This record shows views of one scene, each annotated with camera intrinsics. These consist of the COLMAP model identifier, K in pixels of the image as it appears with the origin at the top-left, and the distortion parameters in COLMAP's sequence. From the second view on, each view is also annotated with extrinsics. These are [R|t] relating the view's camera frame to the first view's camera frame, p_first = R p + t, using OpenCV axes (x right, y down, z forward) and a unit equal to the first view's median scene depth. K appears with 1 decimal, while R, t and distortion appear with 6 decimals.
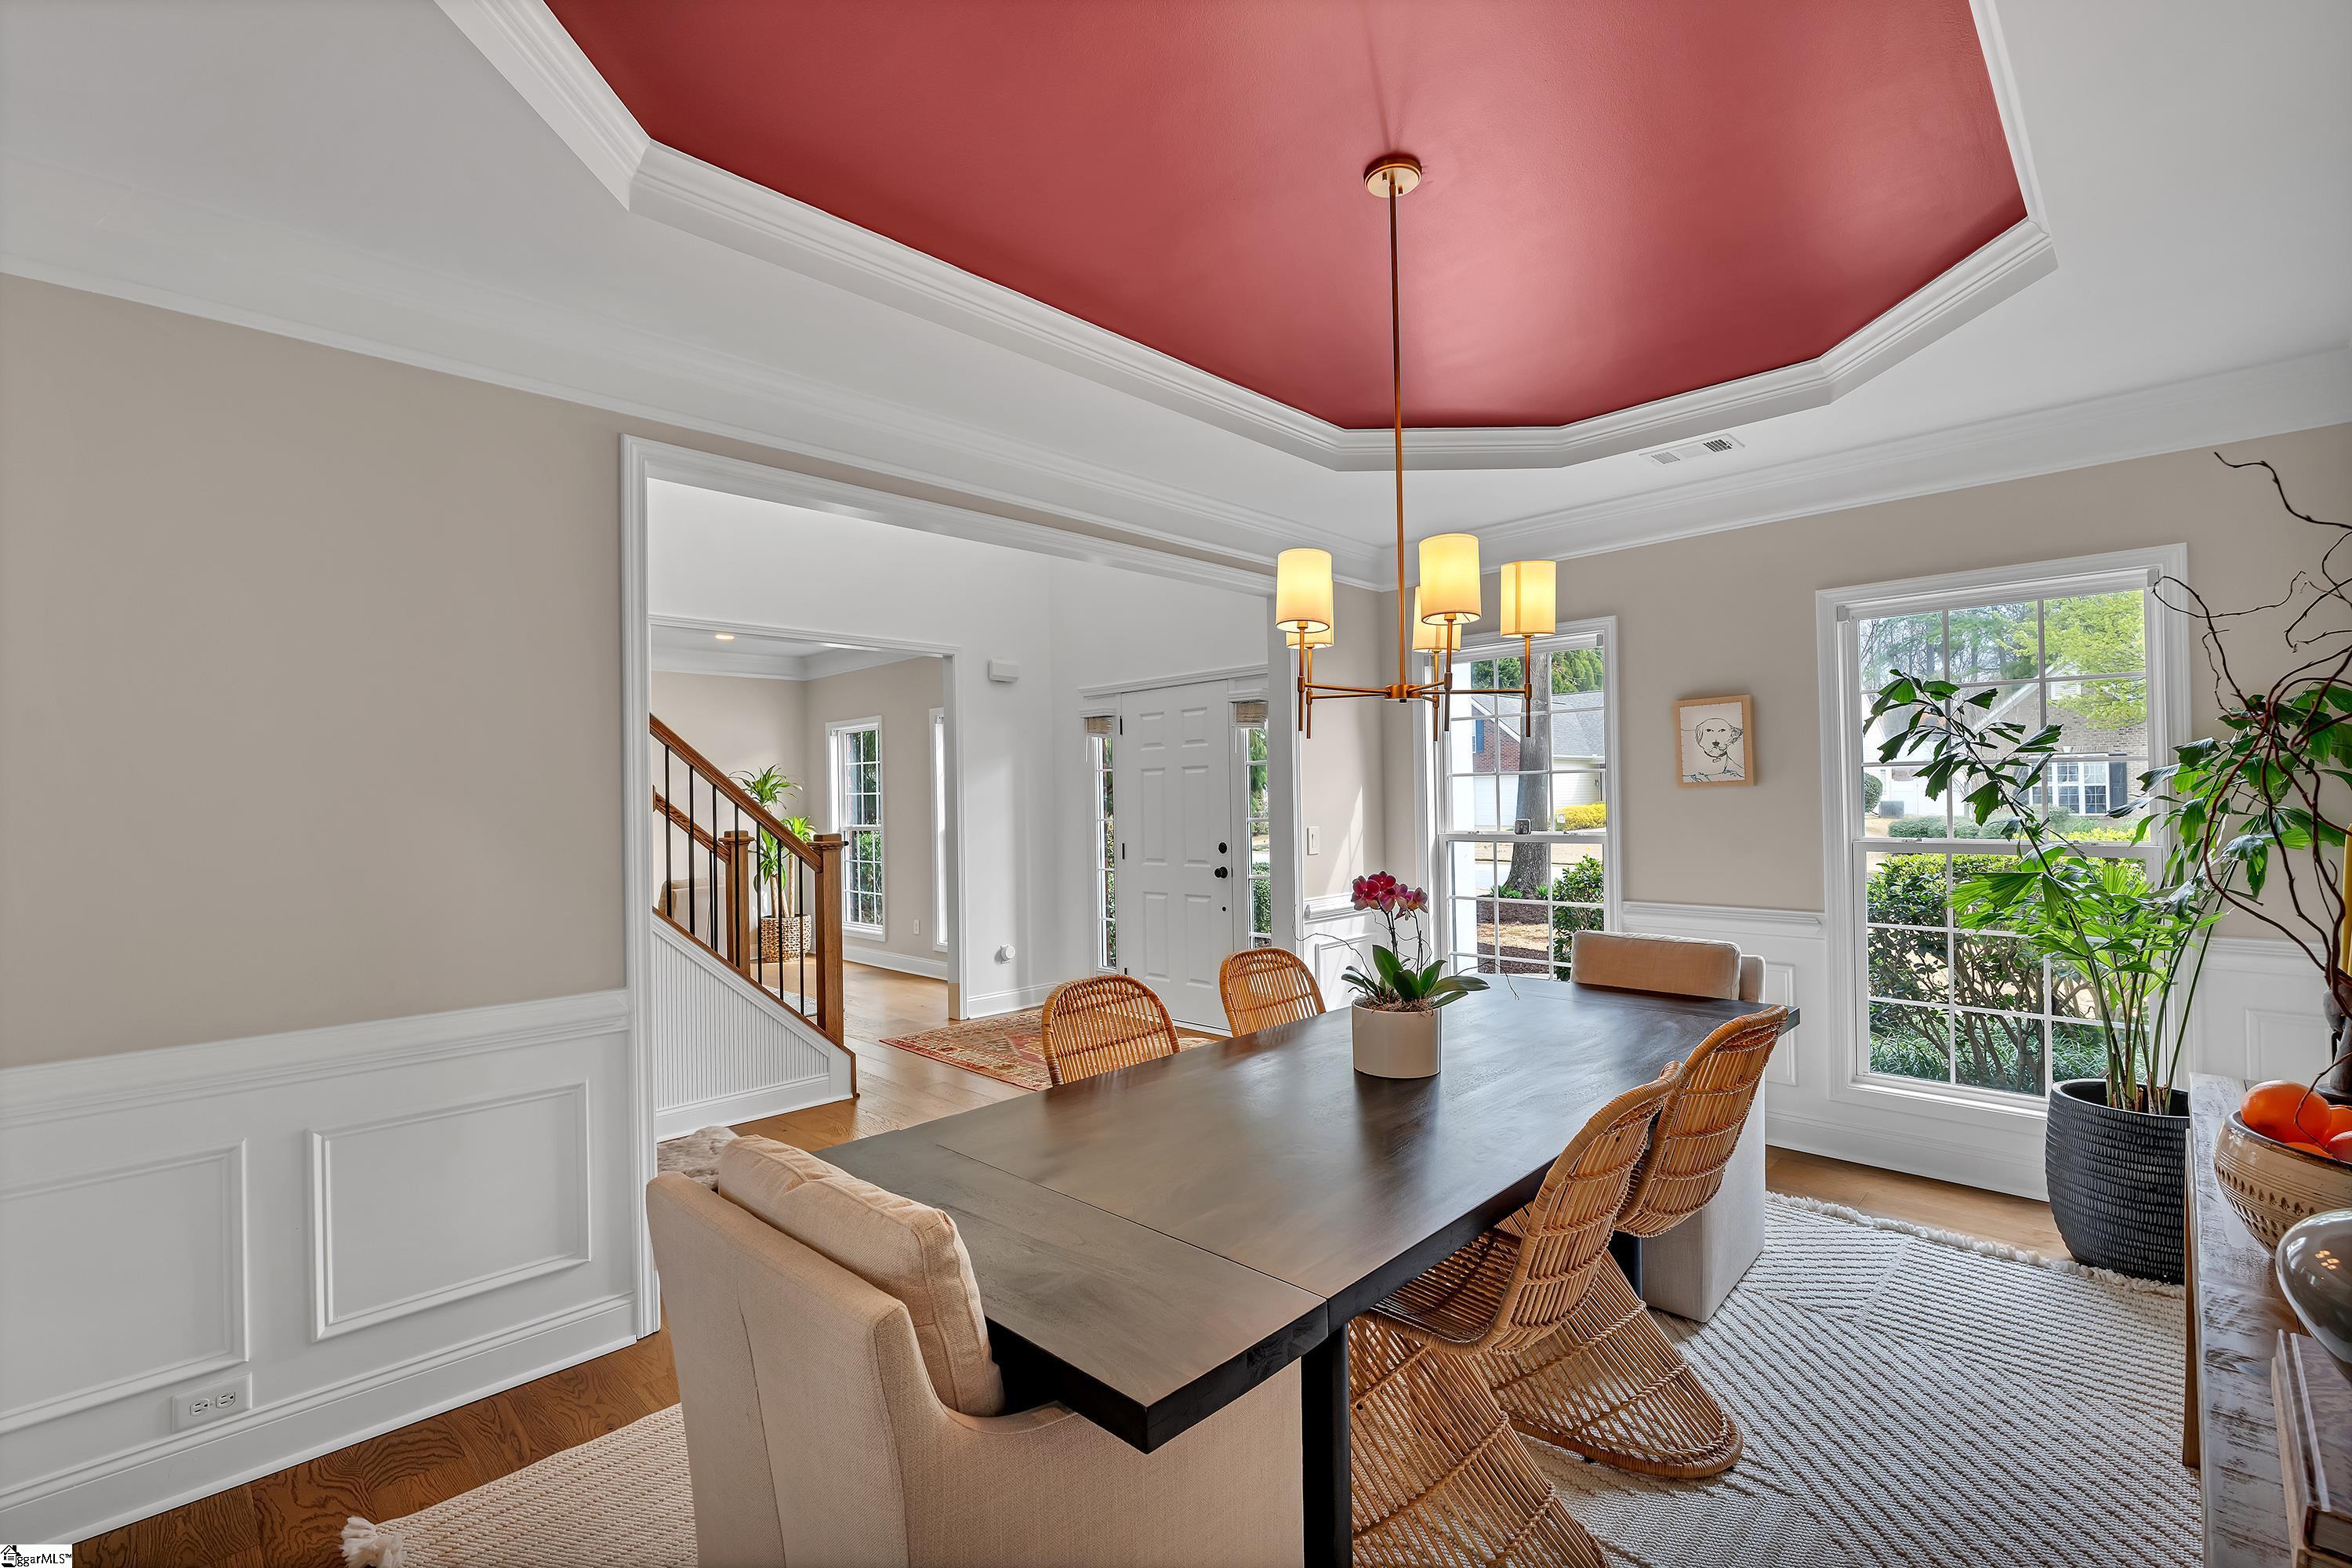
lens RADIAL K [[1030.3, 0, 1170.8], [0, 1030.3, 797.3], [0, 0, 1]] dist [-0.001911, -0.000763]
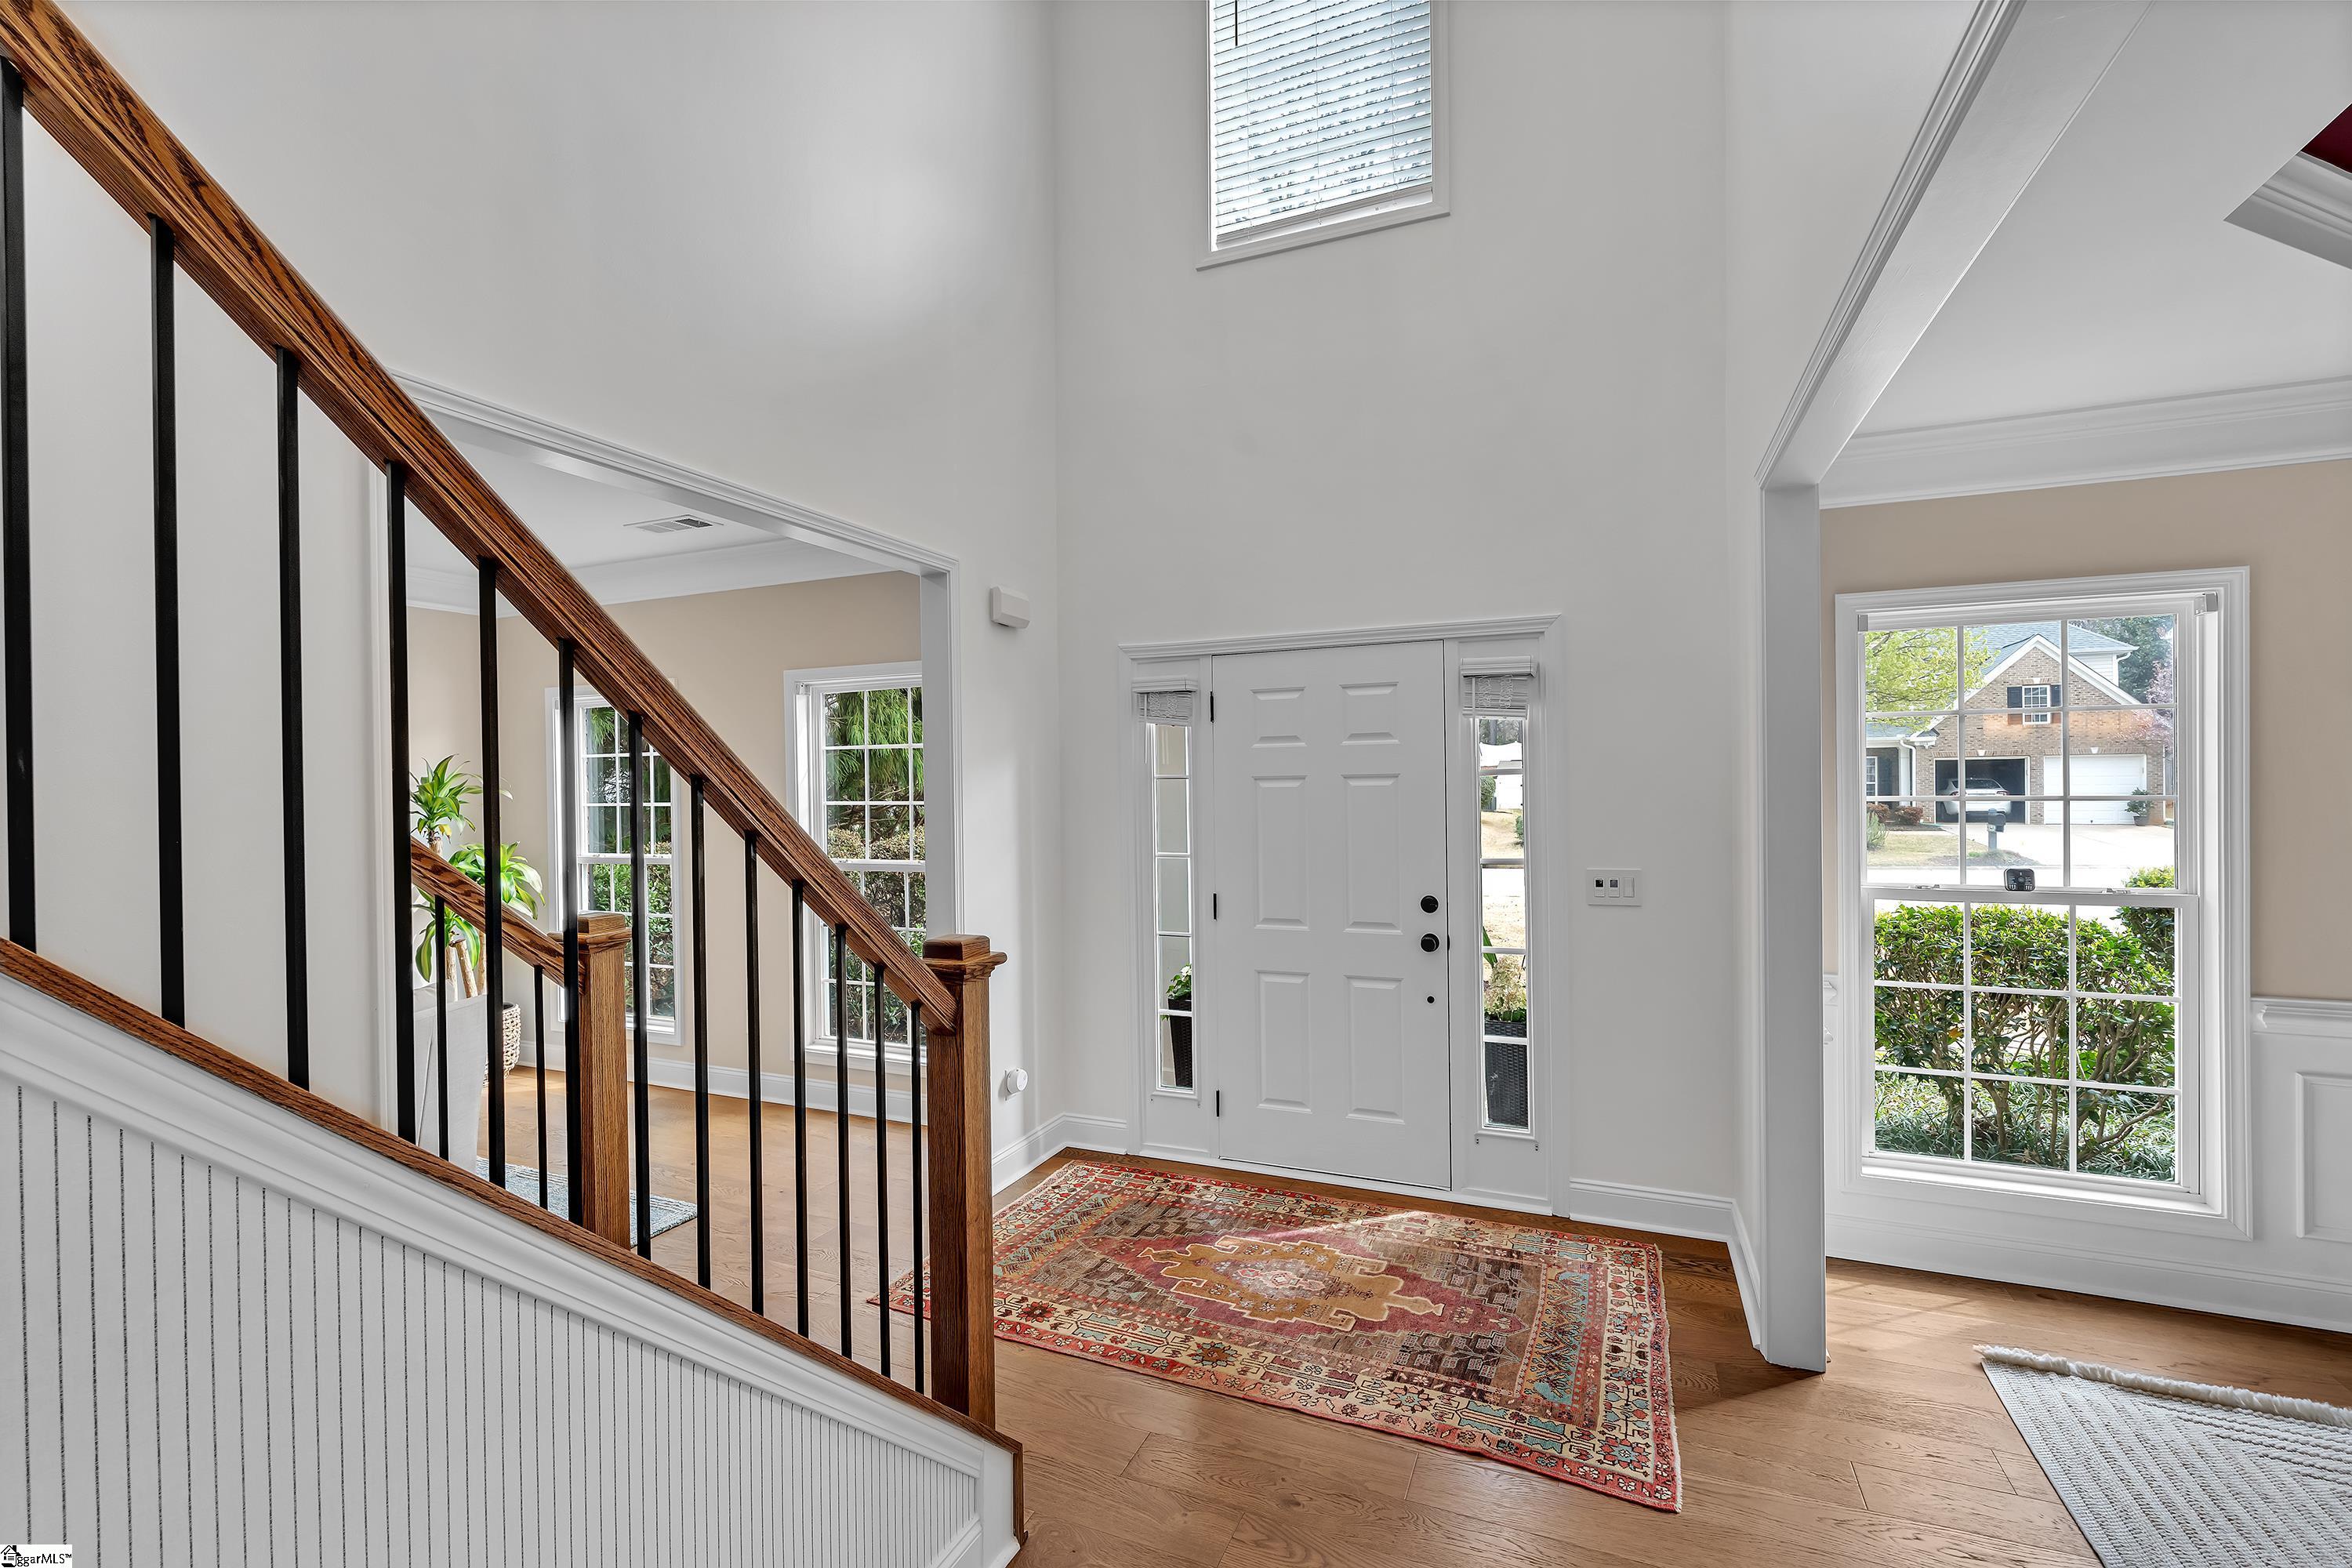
lens RADIAL K [[1030.3, 0, 1177.5], [0, 1030.3, 790.9], [0, 0, 1]] dist [-0.001911, -0.000763]
pose [[0.930228, 0.002691, 0.366973, -0.328413], [-0.005245, 0.999968, 0.005963, -0.024016], [-0.366945, -0.007472, 0.930212, 0.464971]]
